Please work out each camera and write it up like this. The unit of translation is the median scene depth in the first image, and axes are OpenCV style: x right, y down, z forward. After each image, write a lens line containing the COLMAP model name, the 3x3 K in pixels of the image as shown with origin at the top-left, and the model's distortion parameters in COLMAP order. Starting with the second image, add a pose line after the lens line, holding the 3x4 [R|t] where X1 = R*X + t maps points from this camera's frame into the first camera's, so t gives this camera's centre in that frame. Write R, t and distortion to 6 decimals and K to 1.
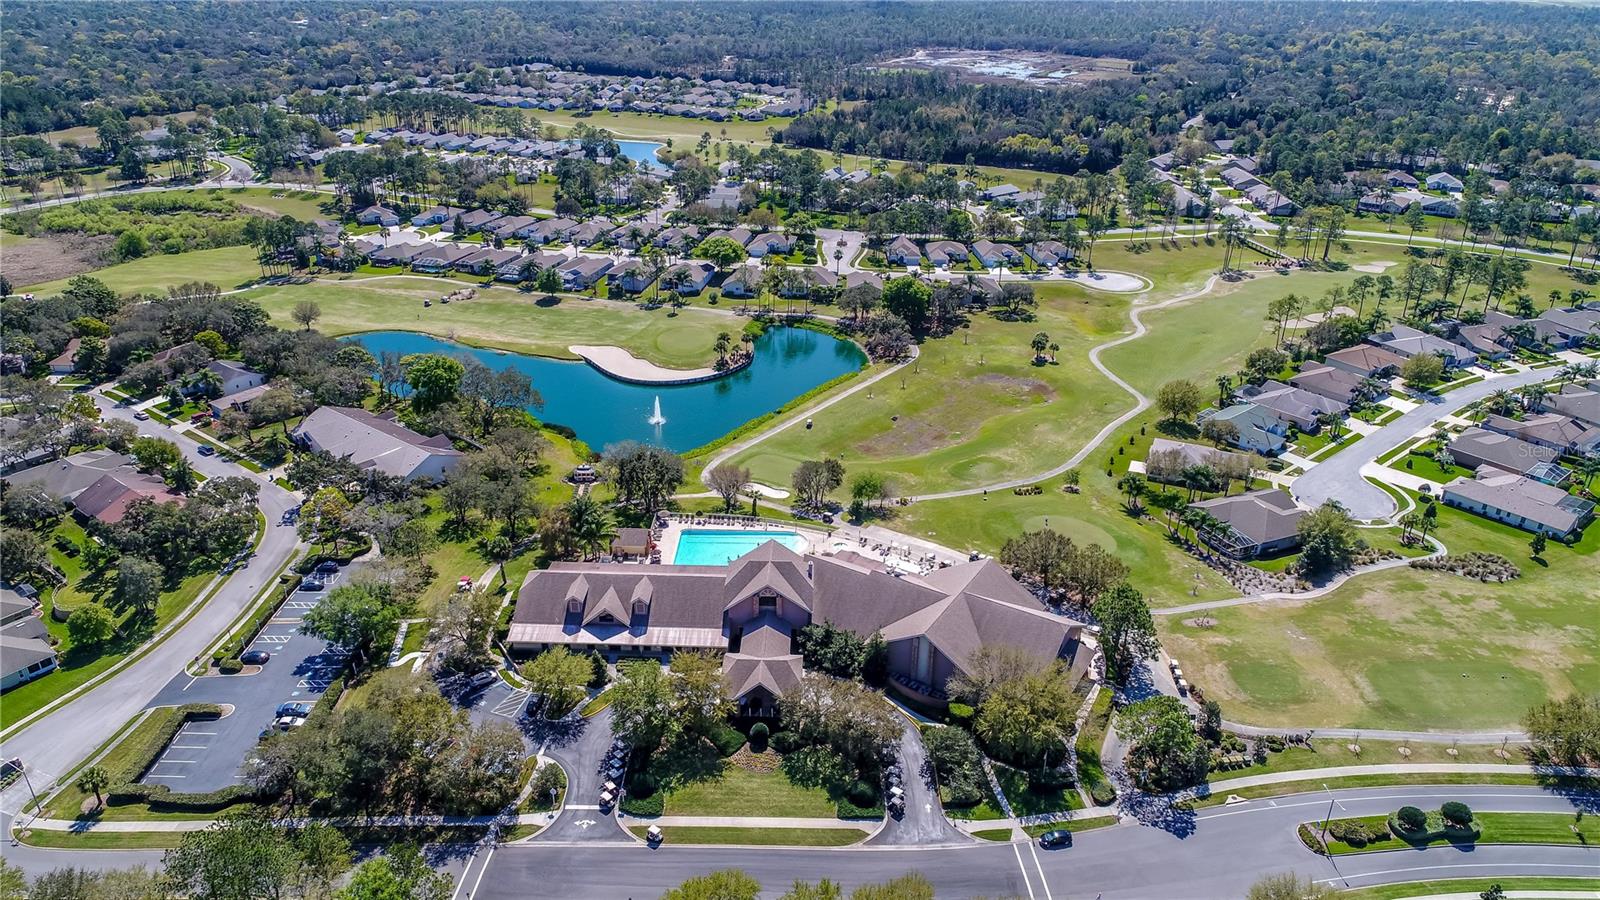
lens RADIAL K [[1086.3, 0, 800.0], [0, 1086.3, 450.0], [0, 0, 1]] dist [-0.001092, -0.003461]
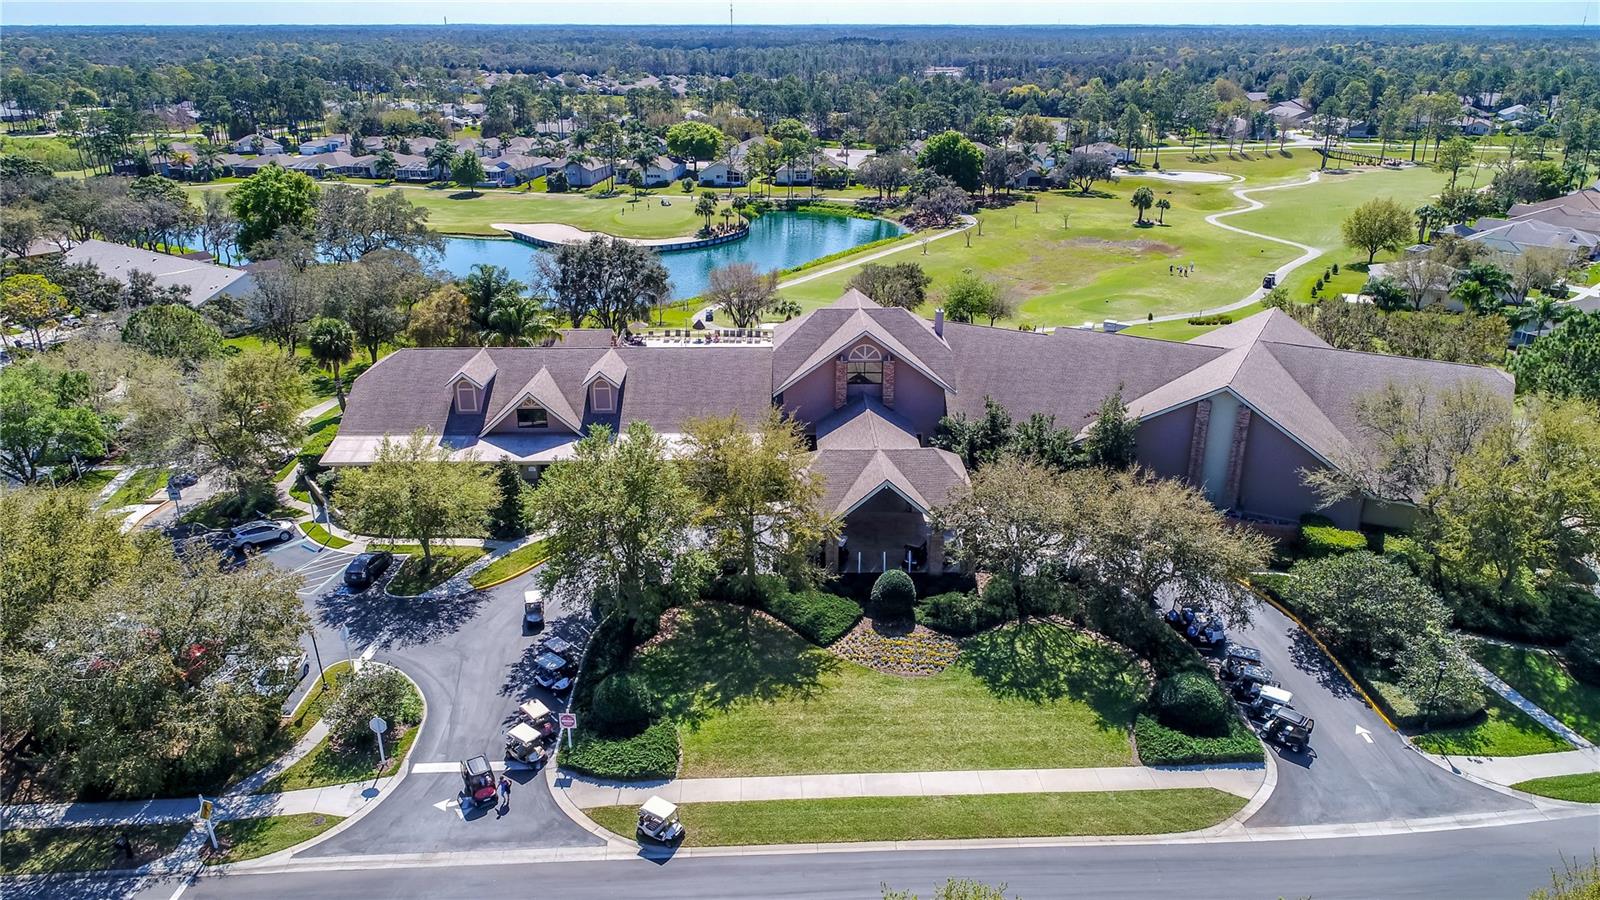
lens RADIAL K [[1104.8, 0, 800.0], [0, 1104.8, 450.0], [0, 0, 1]] dist [-0.001093, 0.000861]
pose [[0.998738, -0.027419, 0.042075, -0.059905], [0.030490, 0.996779, -0.074171, 0.156687], [-0.039906, 0.075360, 0.996358, 0.378416]]
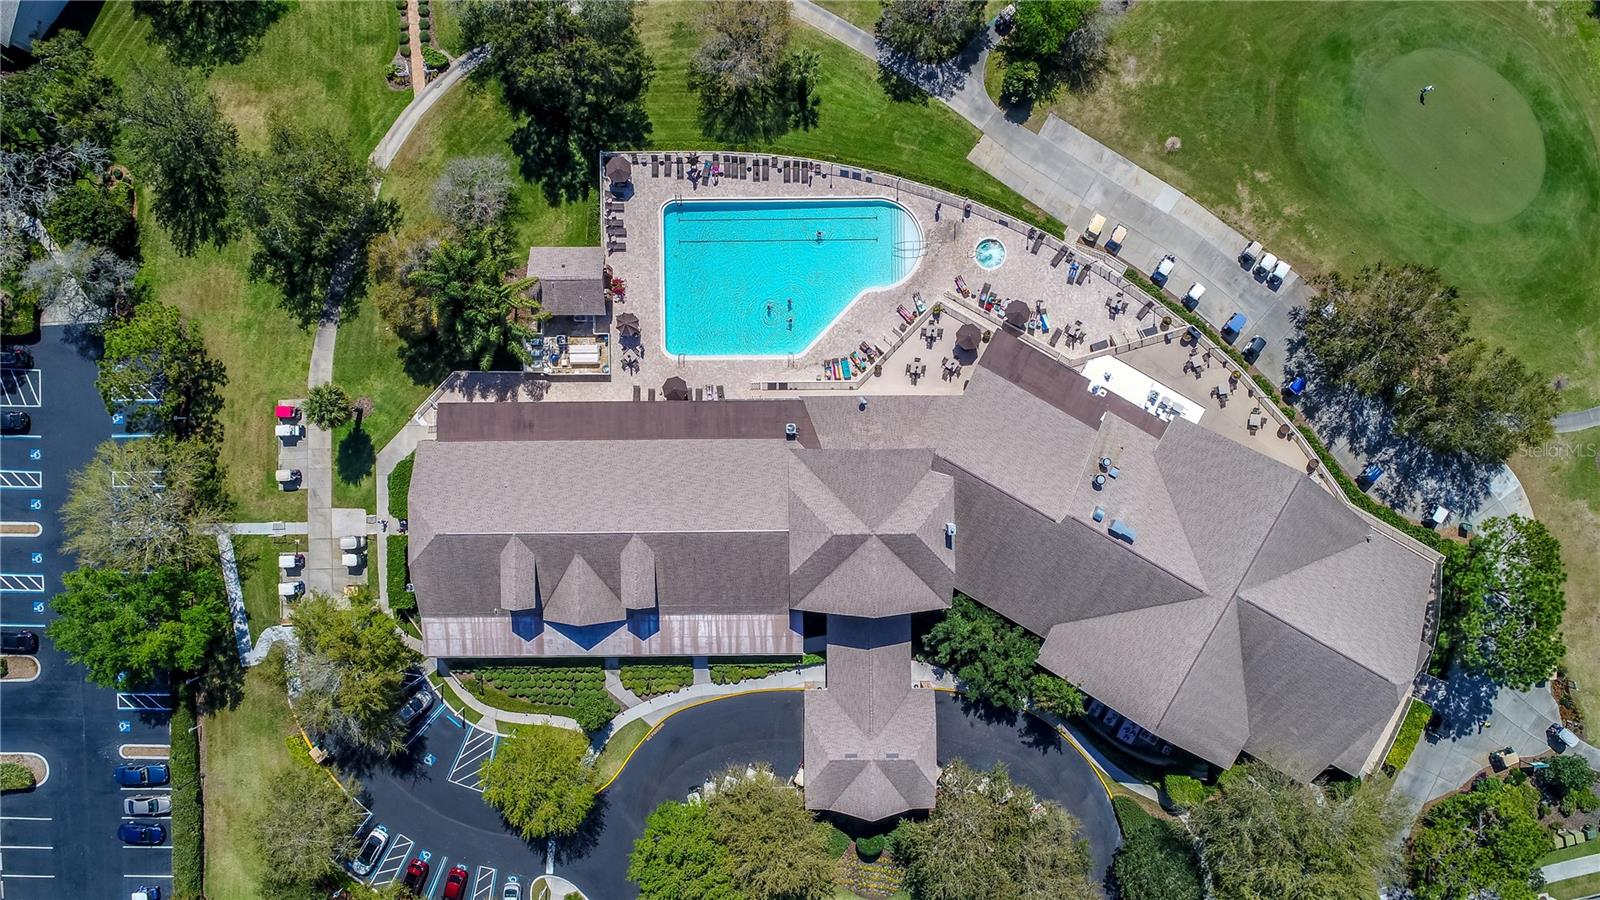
lens RADIAL K [[1104.8, 0, 800.0], [0, 1104.8, 450.0], [0, 0, 1]] dist [-0.001093, 0.000861]
pose [[0.998957, -0.040737, -0.020647, -0.037862], [0.035668, 0.413562, 0.909777, -0.298101], [-0.028523, -0.909564, 0.414584, 0.624787]]
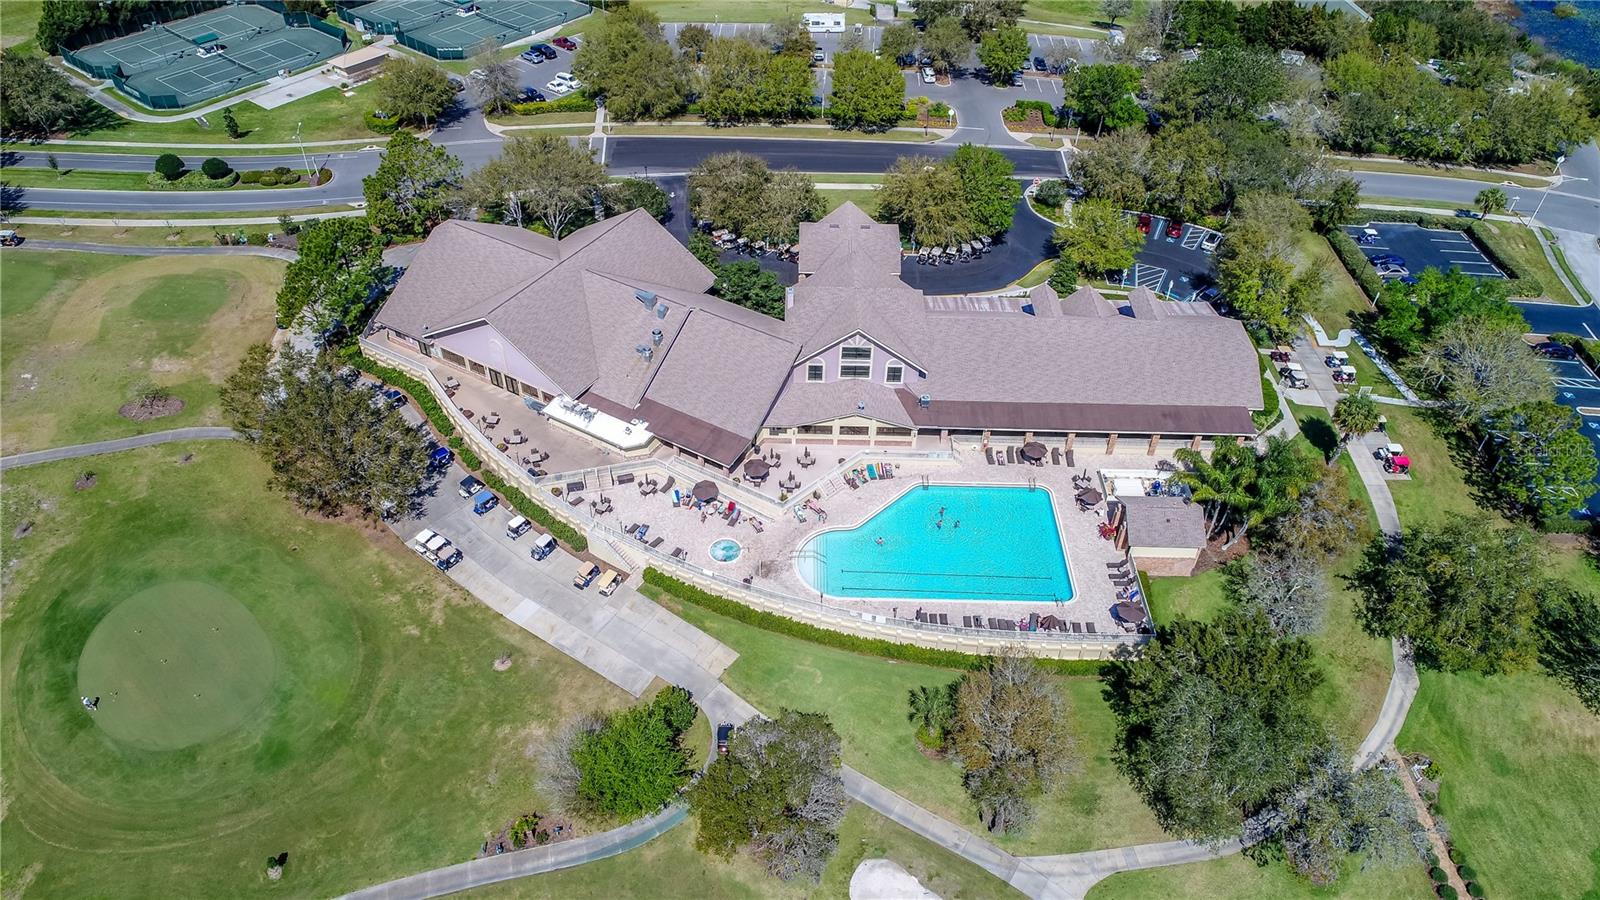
lens RADIAL K [[1086.3, 0, 800.0], [0, 1086.3, 450.0], [0, 0, 1]] dist [-0.001092, -0.003461]
pose [[-0.999223, -0.010123, -0.038086, 0.020775], [-0.039017, 0.389990, 0.919992, -0.325322], [0.005540, 0.920763, -0.390082, 1.010190]]
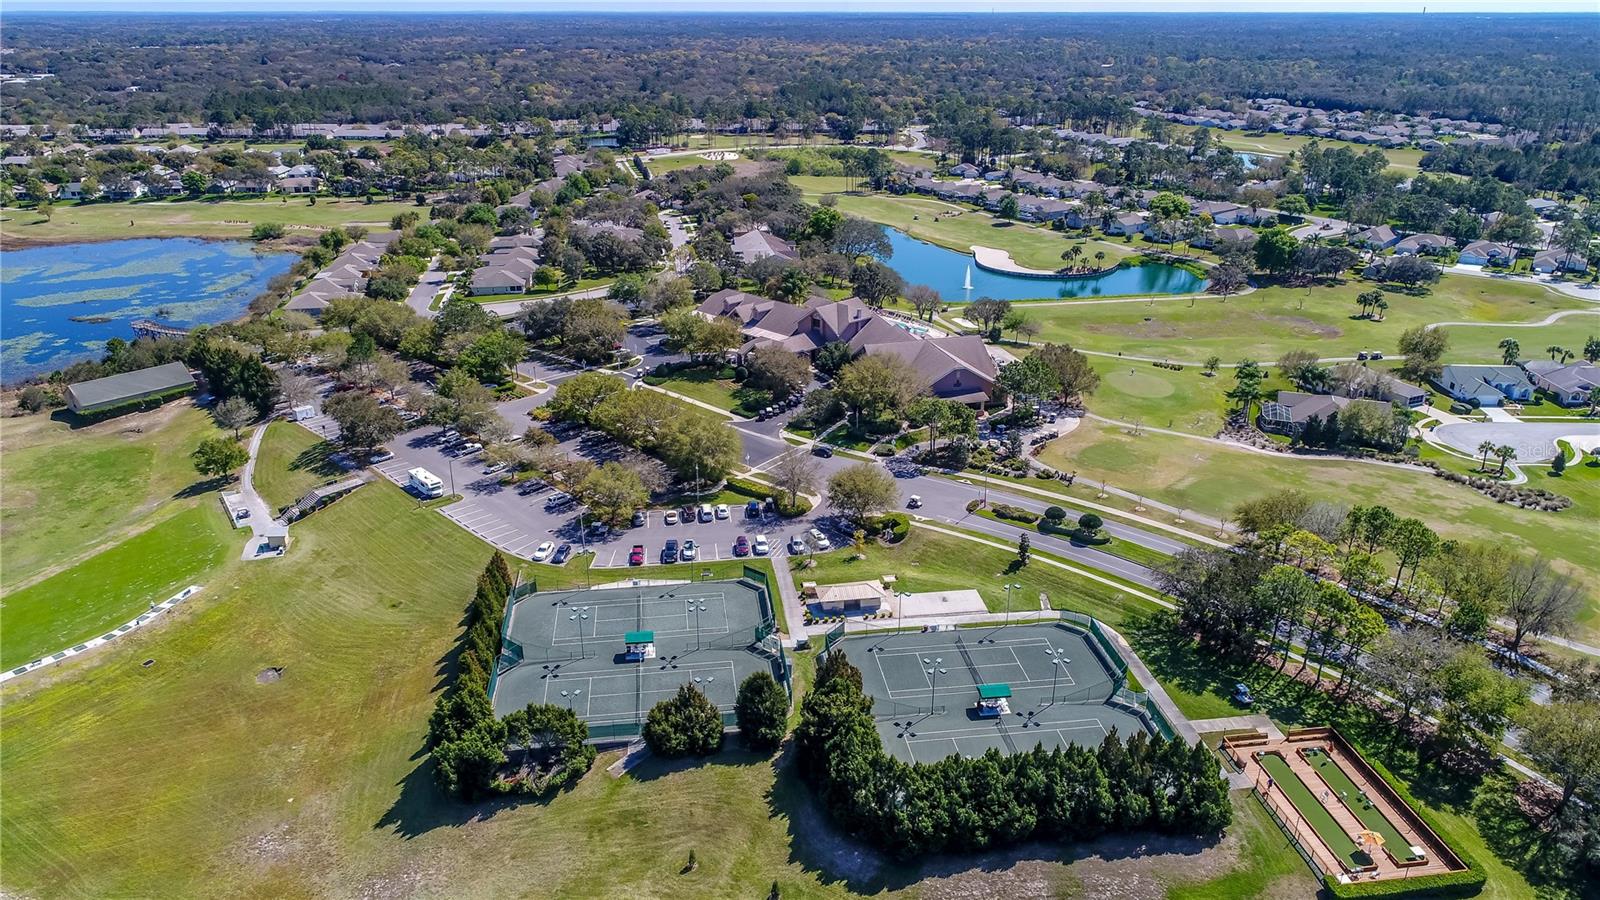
lens RADIAL K [[1086.3, 0, 800.0], [0, 1086.3, 450.0], [0, 0, 1]] dist [-0.001092, -0.003461]
pose [[0.734398, 0.248240, -0.631693, 0.670505], [-0.285385, 0.957382, 0.044444, 0.180546], [0.615804, 0.147636, 0.773944, -0.074717]]
